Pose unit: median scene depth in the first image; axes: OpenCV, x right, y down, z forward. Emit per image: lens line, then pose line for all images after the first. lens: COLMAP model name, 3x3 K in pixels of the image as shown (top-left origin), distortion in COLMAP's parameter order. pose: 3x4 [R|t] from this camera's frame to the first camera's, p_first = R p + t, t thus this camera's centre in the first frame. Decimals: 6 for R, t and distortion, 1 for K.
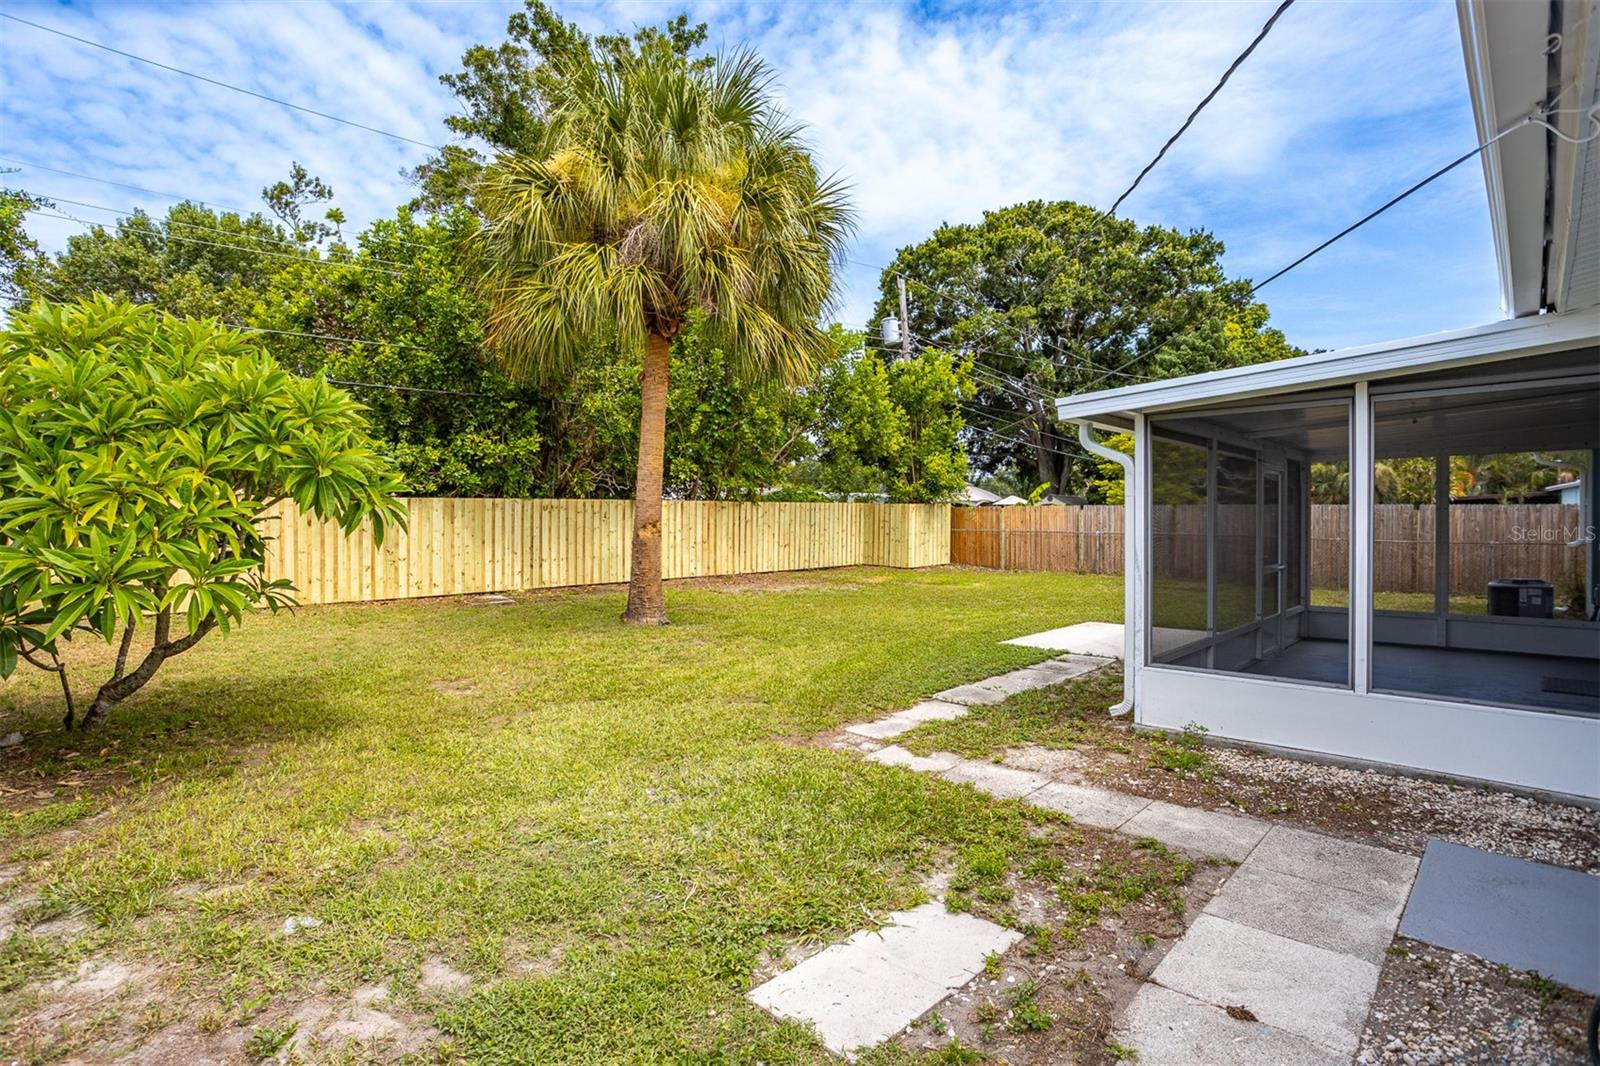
lens RADIAL K [[823.9, 0, 796.2], [0, 823.9, 532.2], [0, 0, 1]] dist [-0.033437, 0.023347]
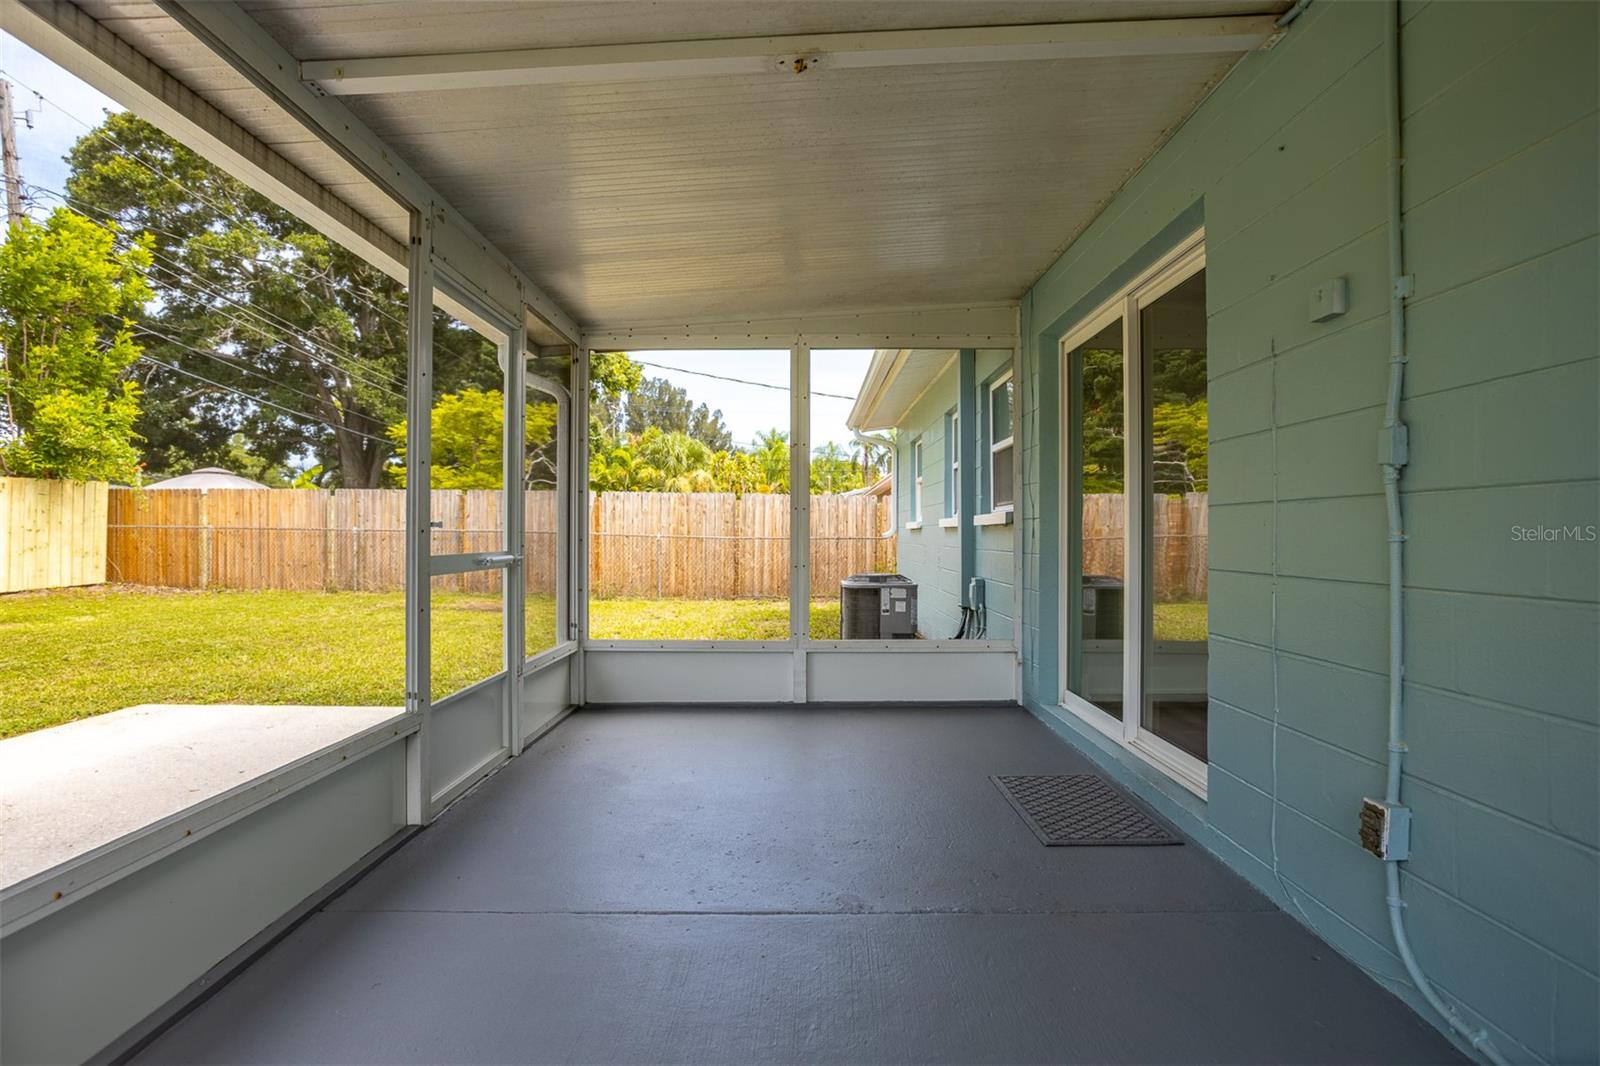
lens RADIAL K [[823.9, 0, 791.3], [0, 823.9, 524.3], [0, 0, 1]] dist [-0.033437, 0.023347]
pose [[0.745091, 0.013565, 0.666825, 0.236958], [0.005571, 0.999632, -0.026560, 0.020654], [-0.666939, 0.023504, 0.744741, 0.332381]]
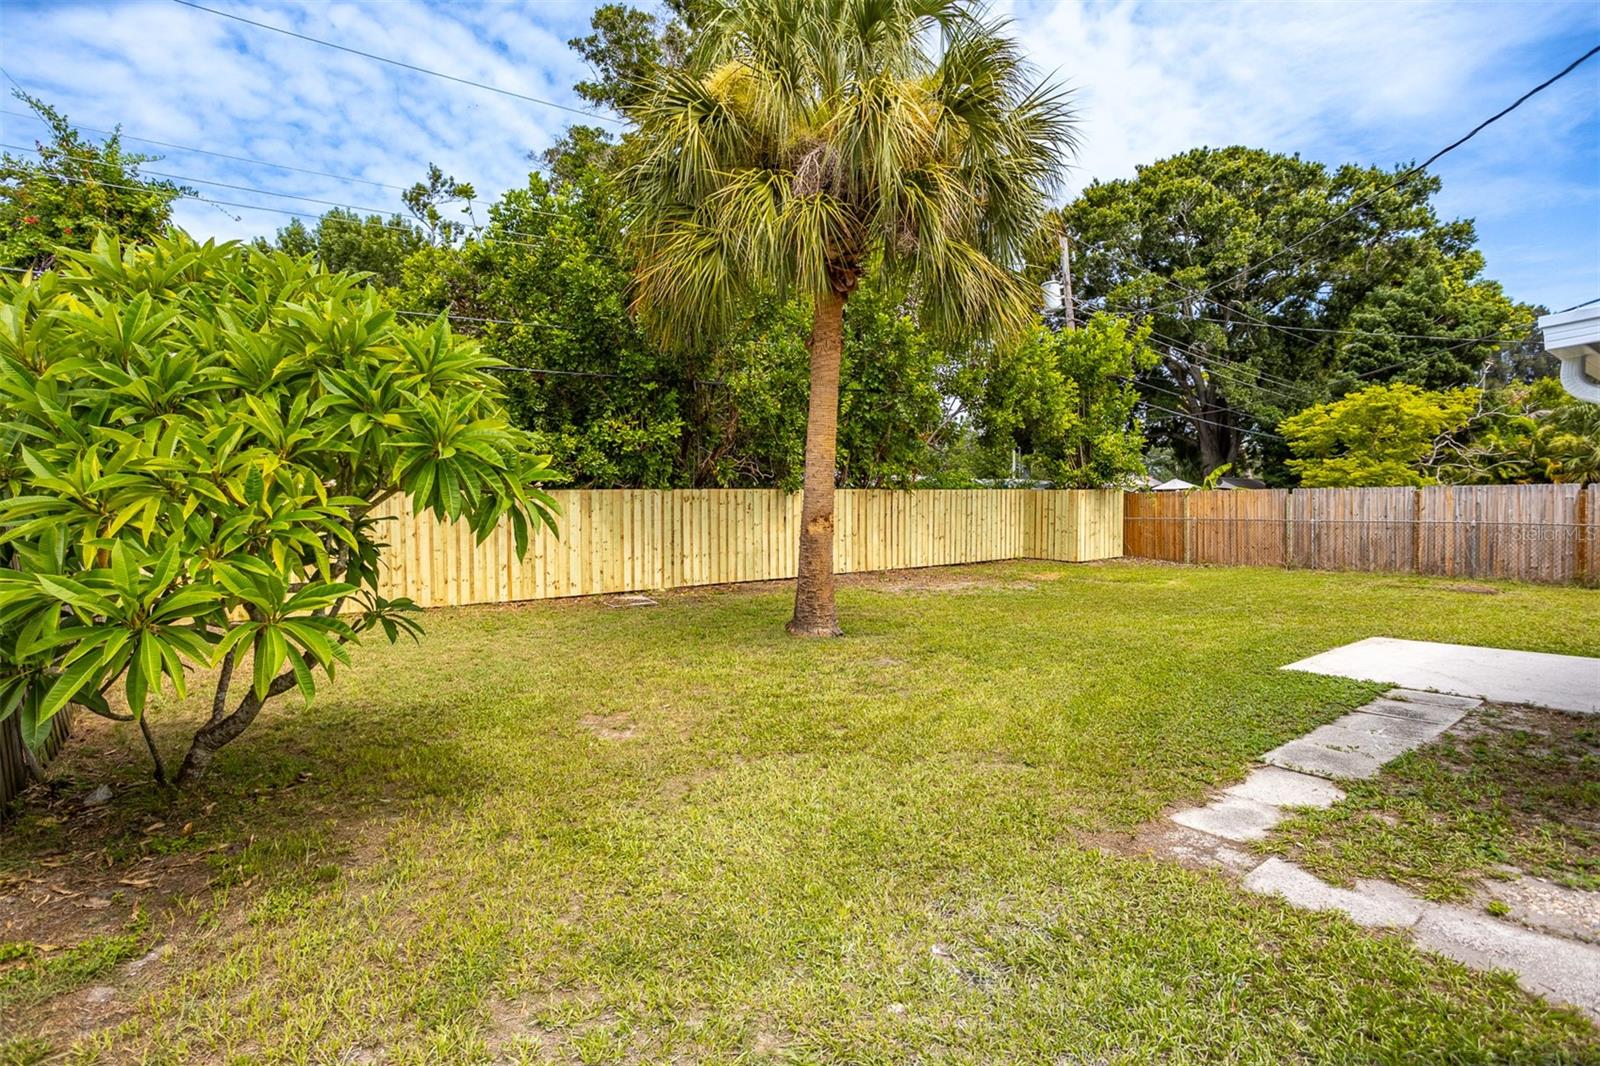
lens RADIAL K [[823.9, 0, 785.5], [0, 823.9, 534.1], [0, 0, 1]] dist [-0.033437, 0.023347]
pose [[0.988666, -0.006492, -0.149992, -0.057255], [0.008920, 0.999840, 0.015524, -0.003957], [0.149867, -0.016686, 0.988565, 0.106475]]
